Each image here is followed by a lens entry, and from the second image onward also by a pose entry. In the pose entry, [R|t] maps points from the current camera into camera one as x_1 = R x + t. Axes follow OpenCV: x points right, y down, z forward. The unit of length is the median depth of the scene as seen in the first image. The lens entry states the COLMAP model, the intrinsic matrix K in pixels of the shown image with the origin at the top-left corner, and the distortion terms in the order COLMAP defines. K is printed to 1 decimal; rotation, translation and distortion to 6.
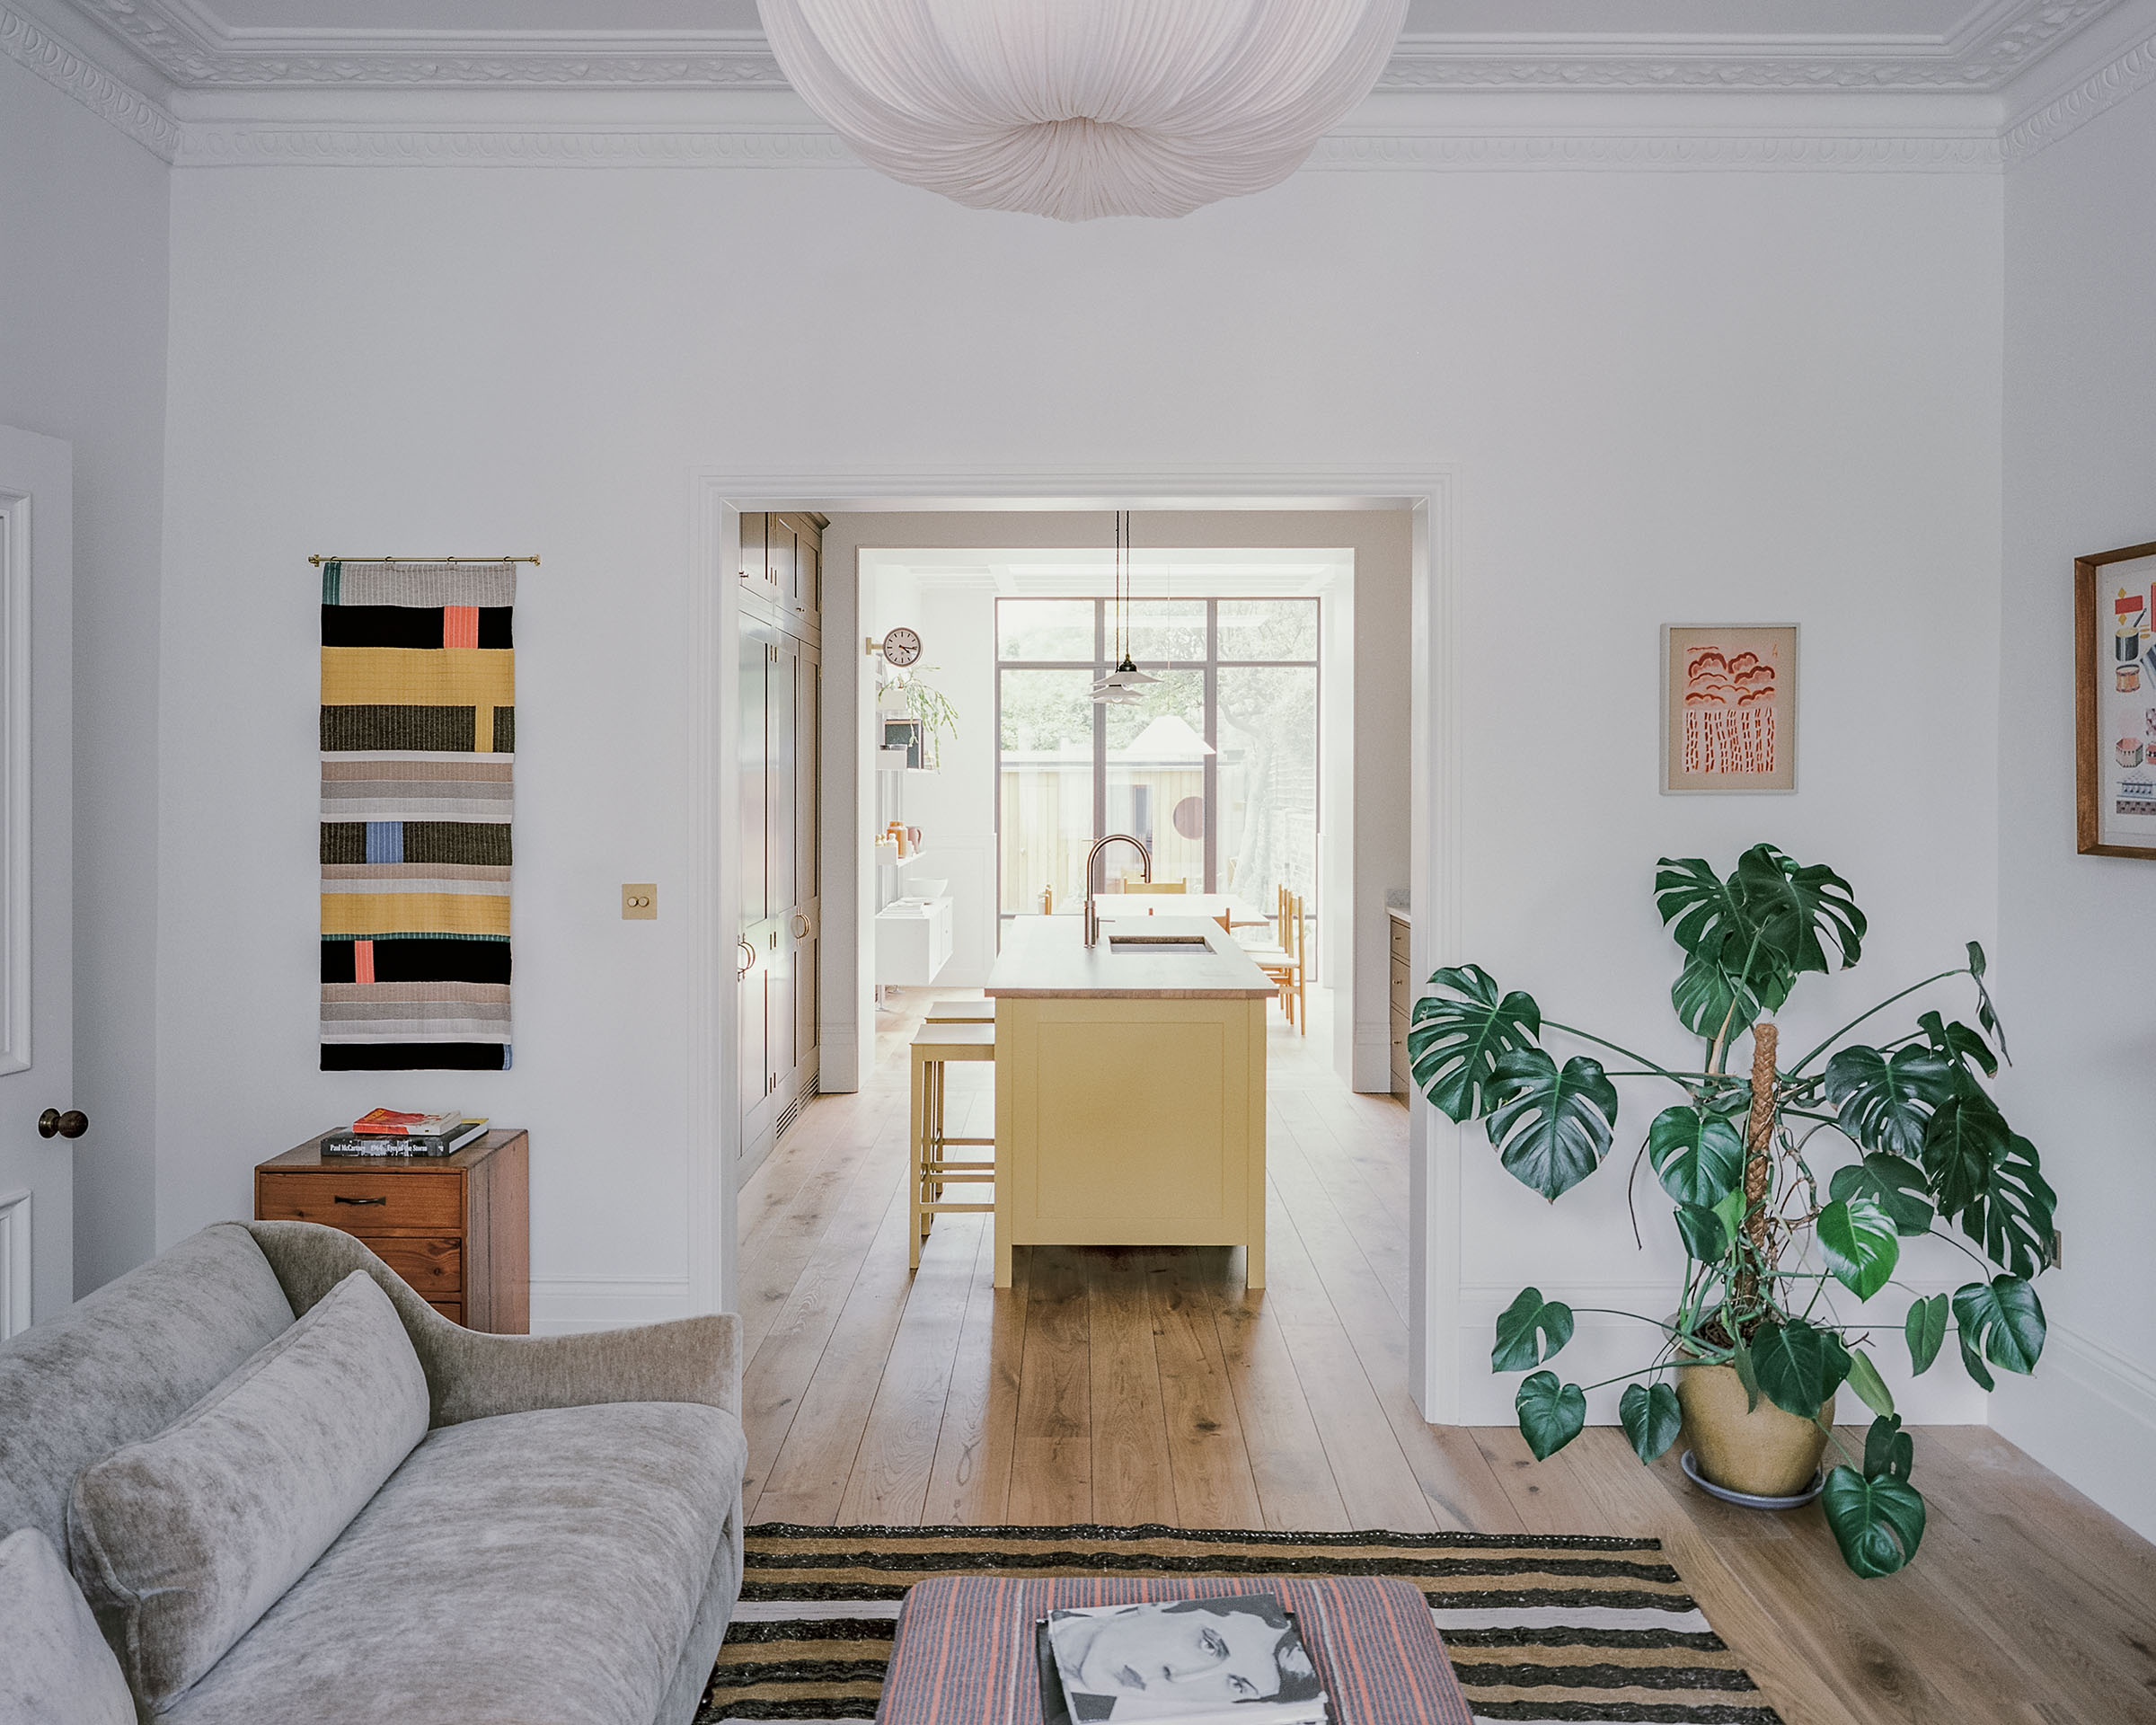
lens RADIAL K [[1681.2, 0, 1021.7], [0, 1681.2, 797.9], [0, 0, 1]] dist [0.045526, -0.000522]
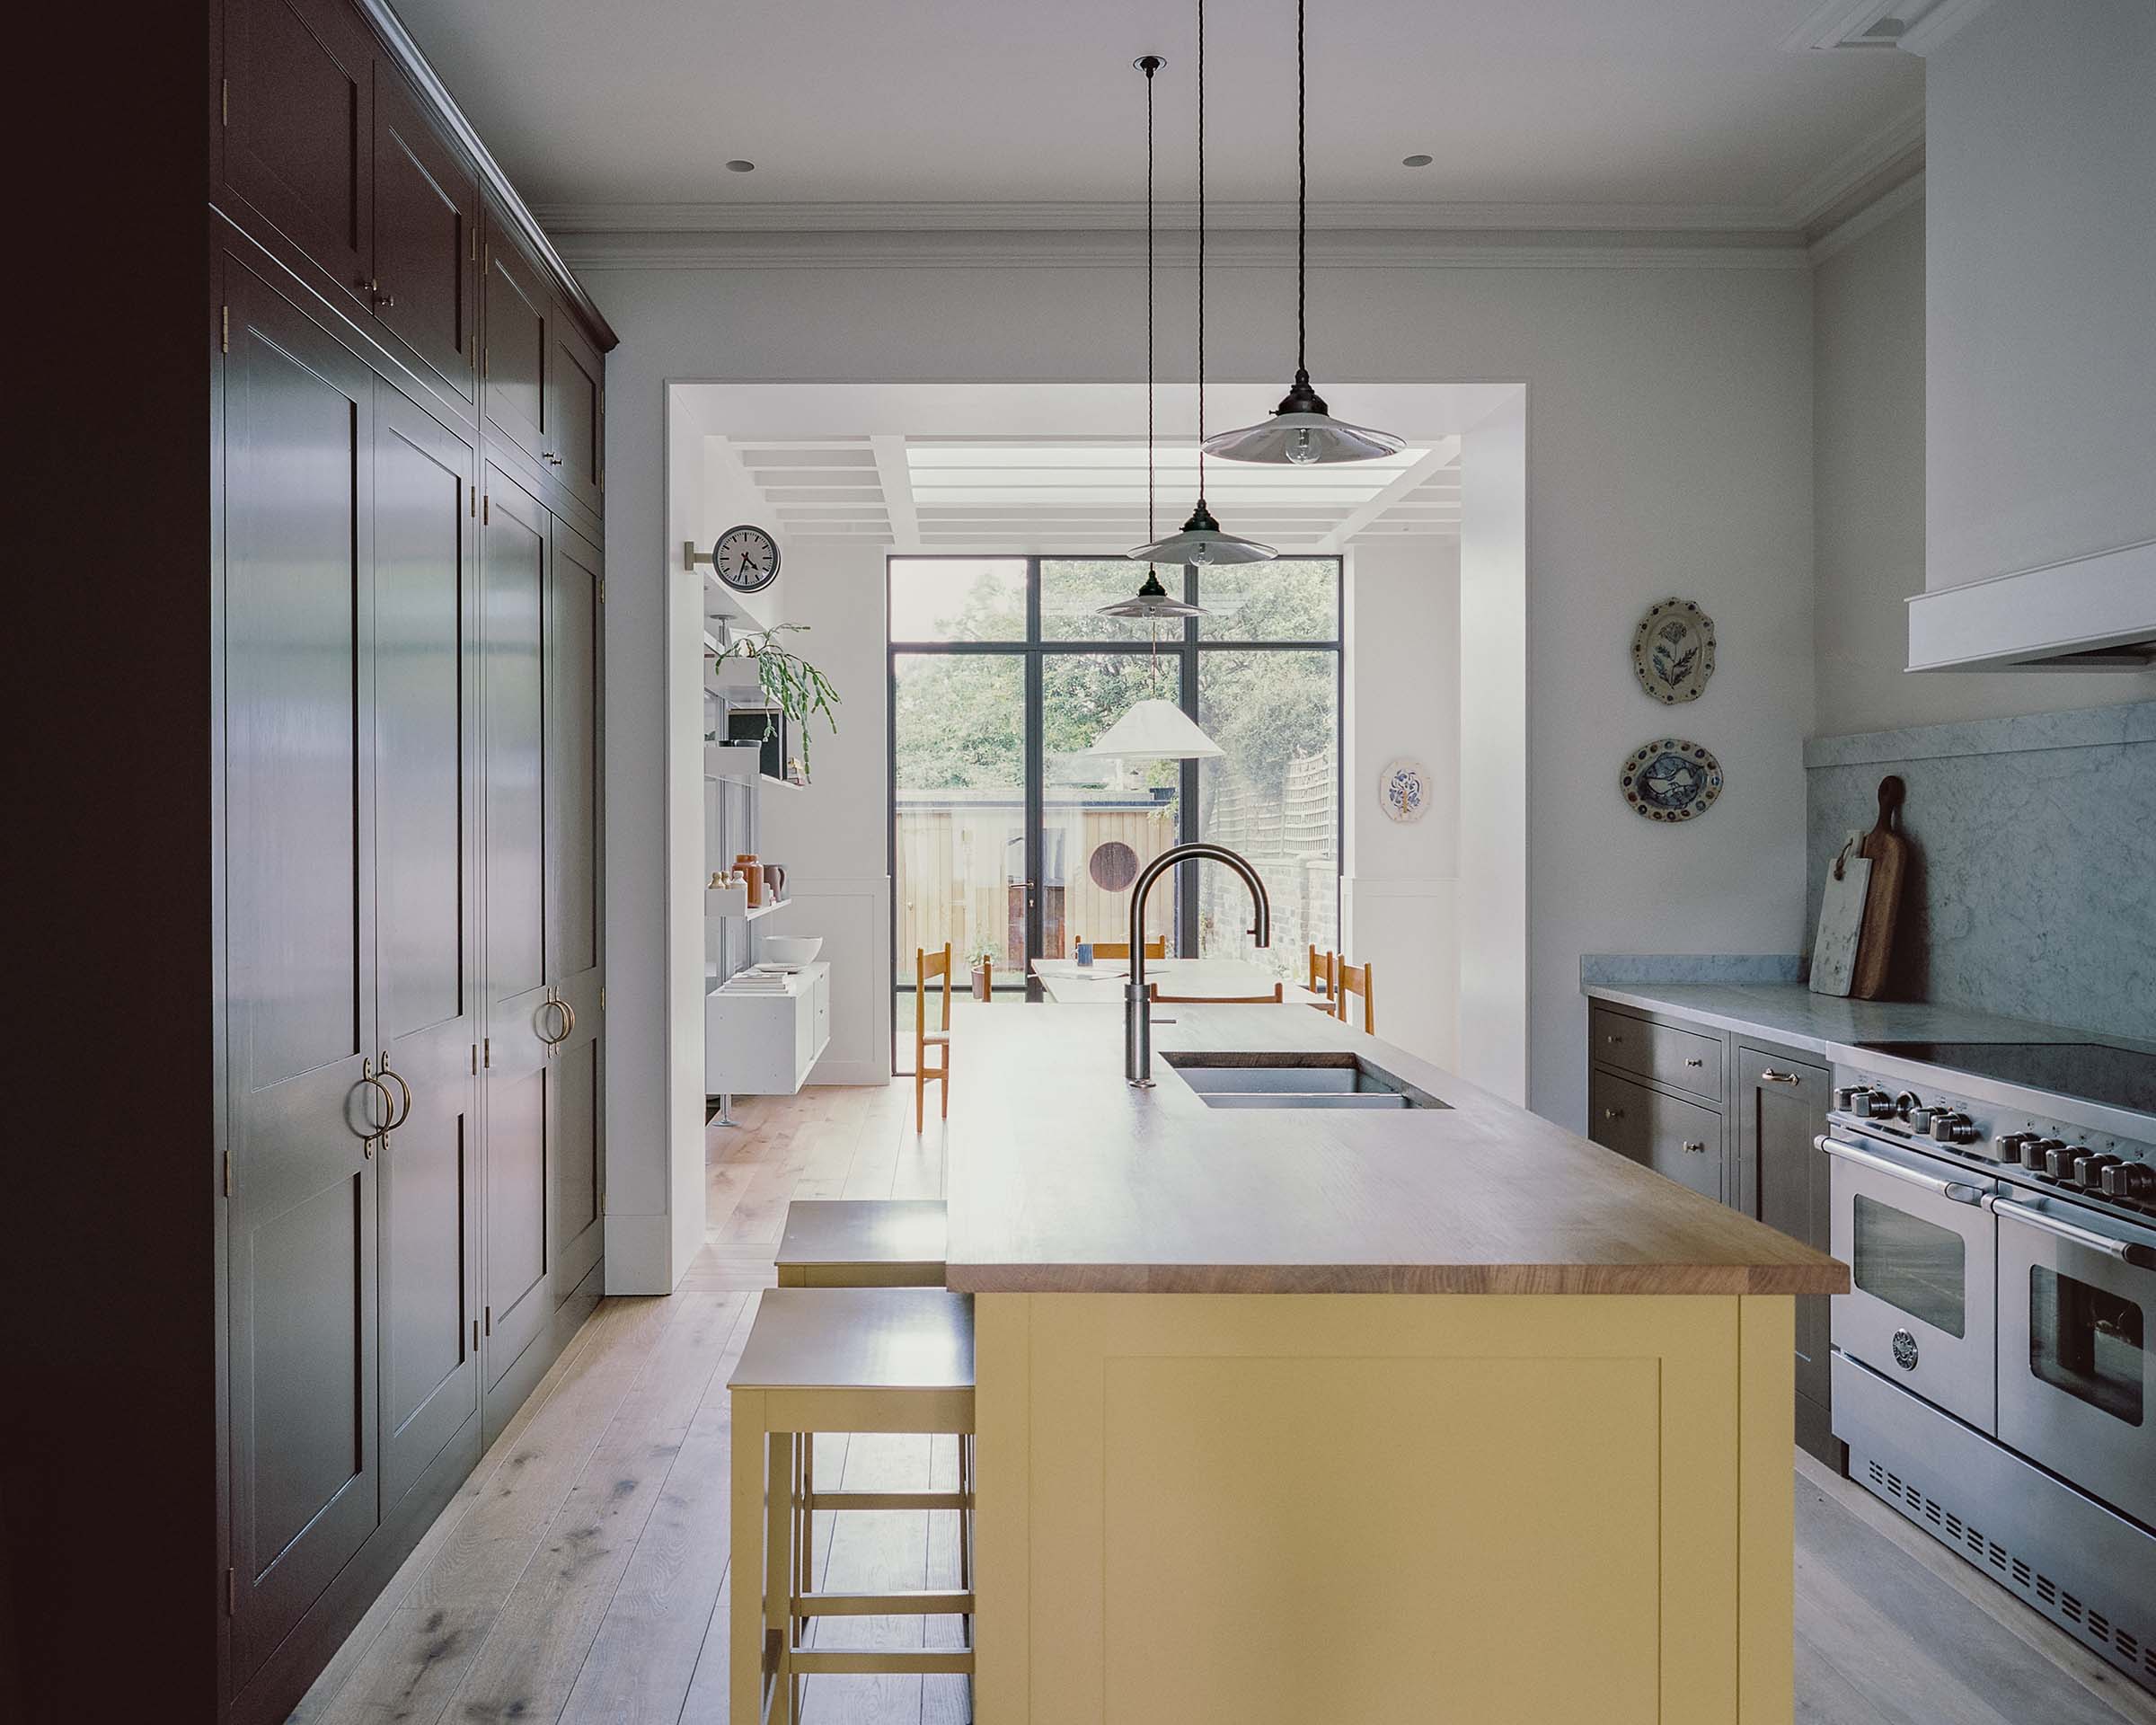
lens RADIAL K [[1681.2, 0, 1021.7], [0, 1681.2, 797.9], [0, 0, 1]] dist [0.045526, -0.000522]
pose [[0.997188, 0.001546, 0.074922, -0.041691], [0.000997, 0.999425, -0.033888, 0.038376], [-0.074932, 0.033867, 0.996613, 0.927492]]
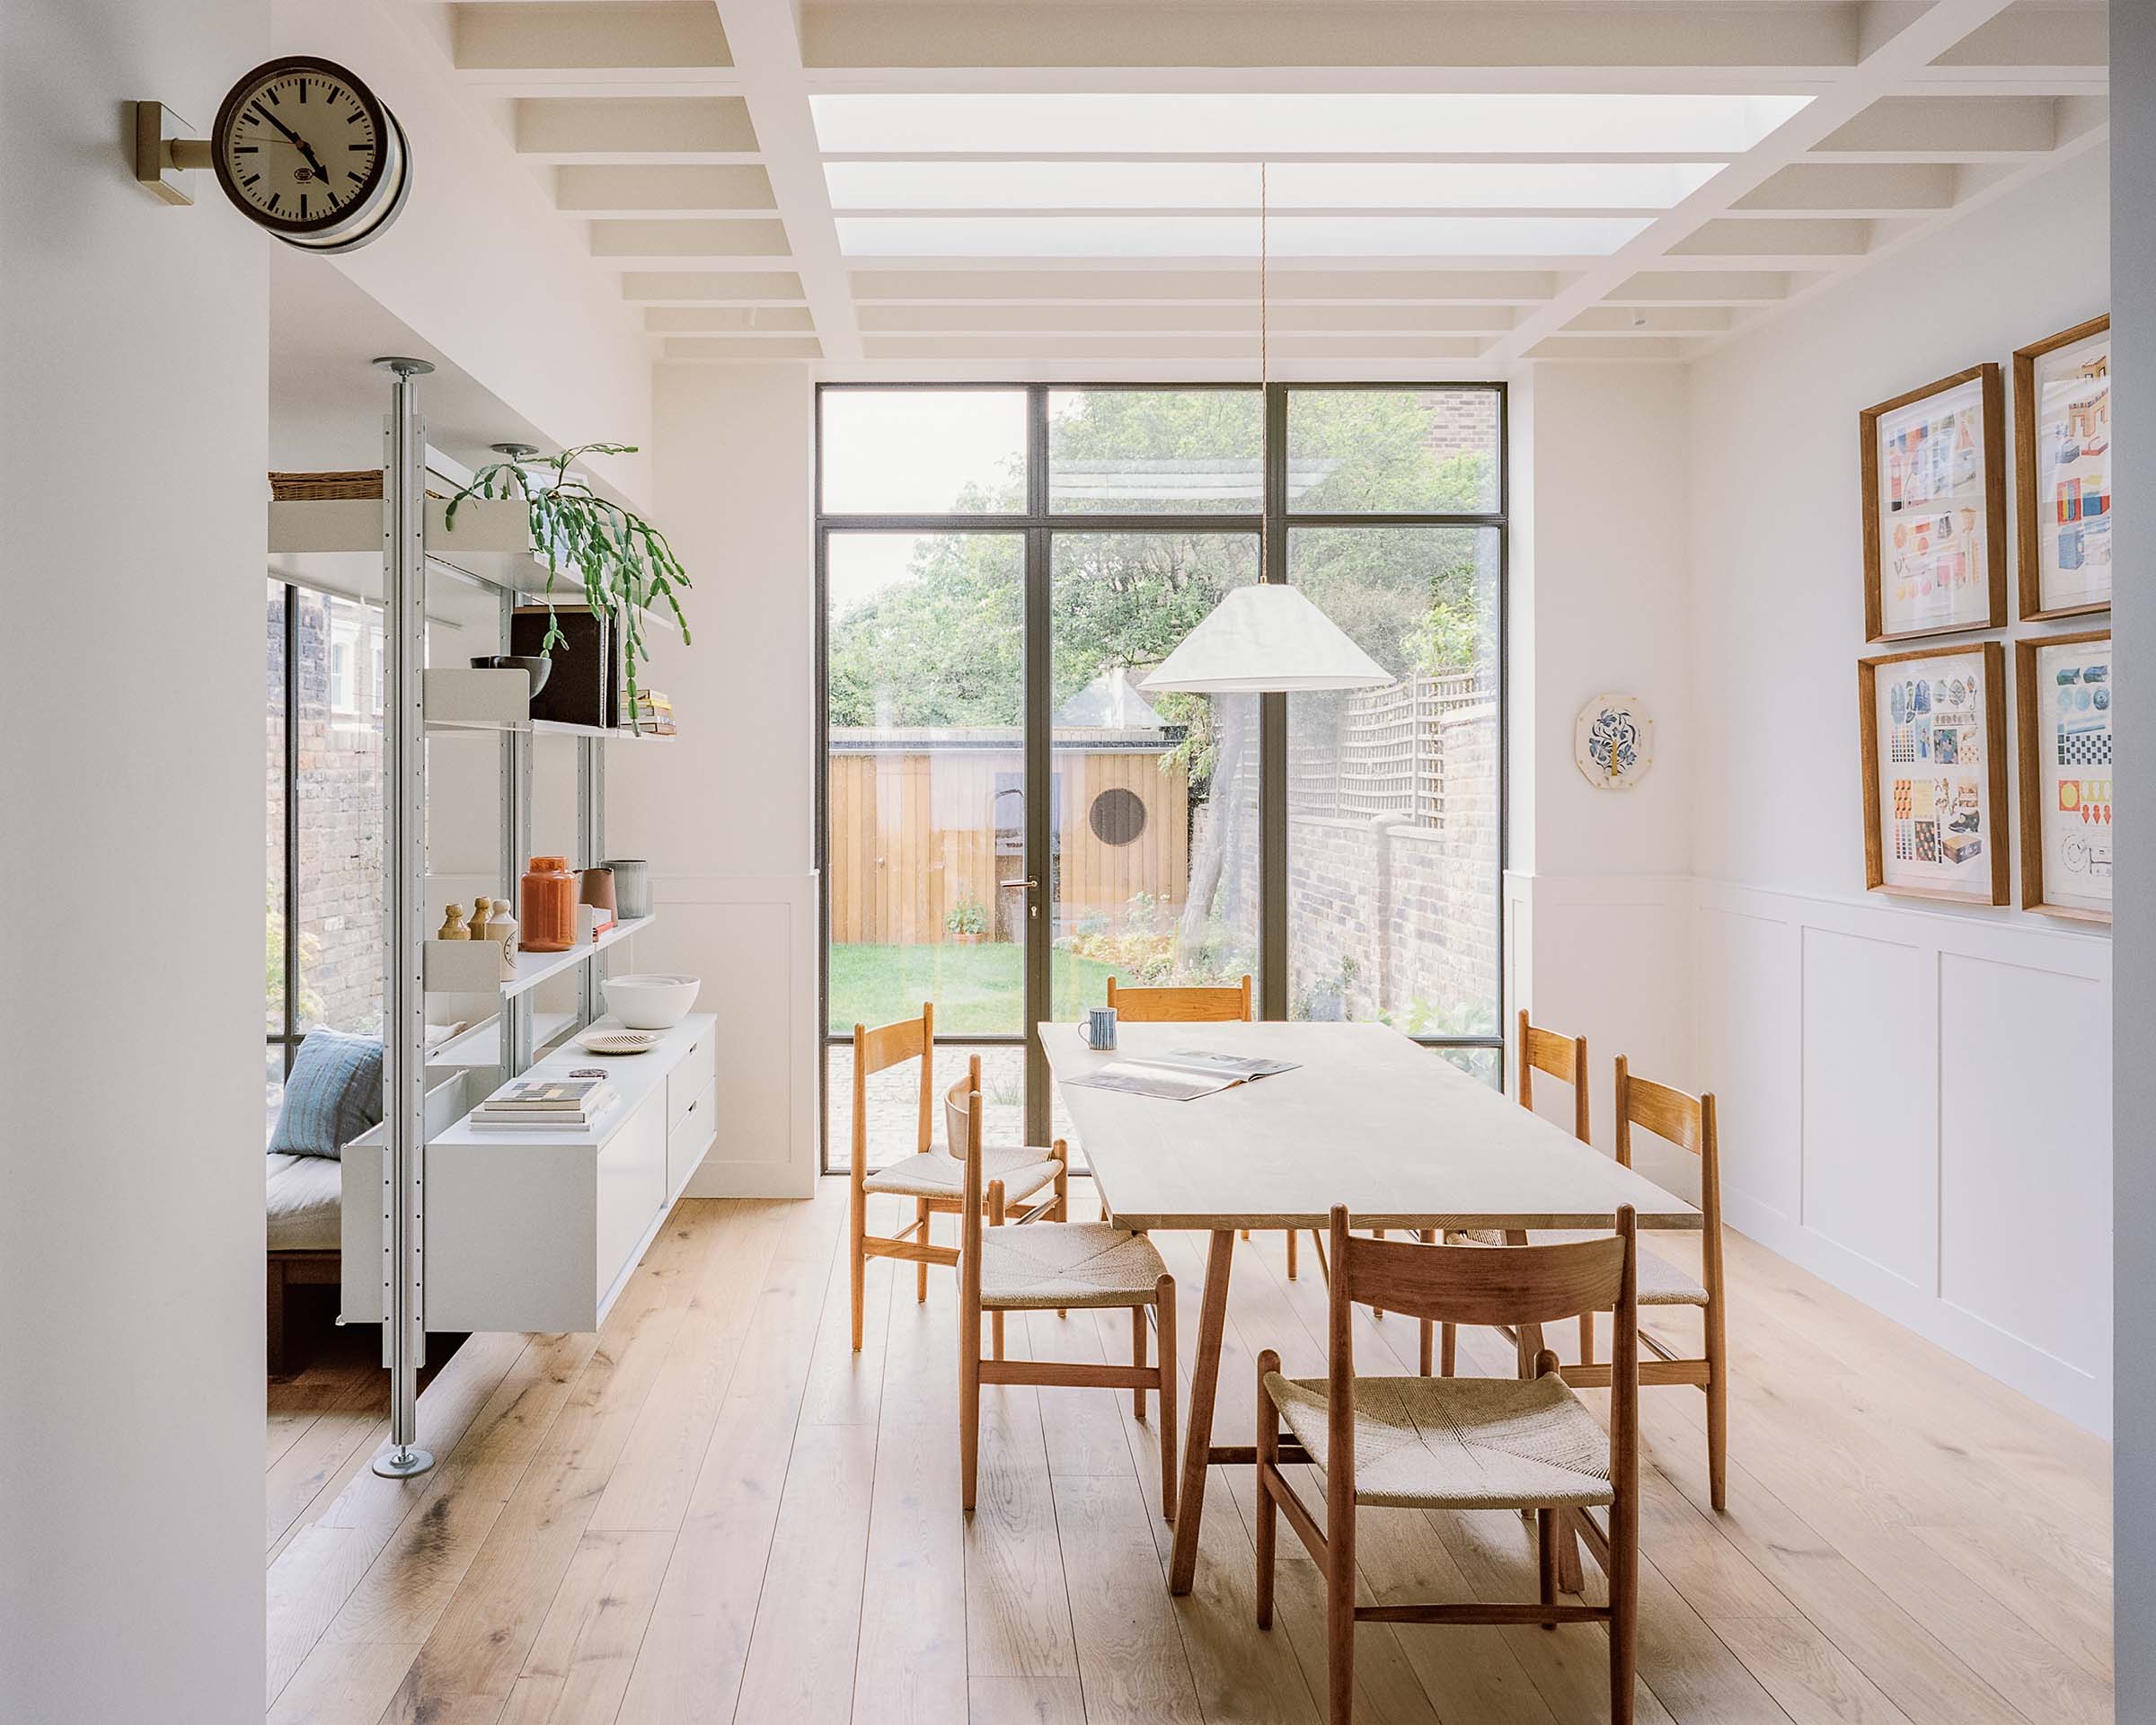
lens RADIAL K [[1617.4, 0, 987.8], [0, 1617.4, 762.0], [0, 0, 1]] dist [-0.000761, 0.001224]
pose [[0.997987, 0.001016, 0.063403, 0.013833], [-0.000119, 0.999900, -0.014142, -0.012658], [-0.063411, 0.014106, 0.997888, 1.833888]]
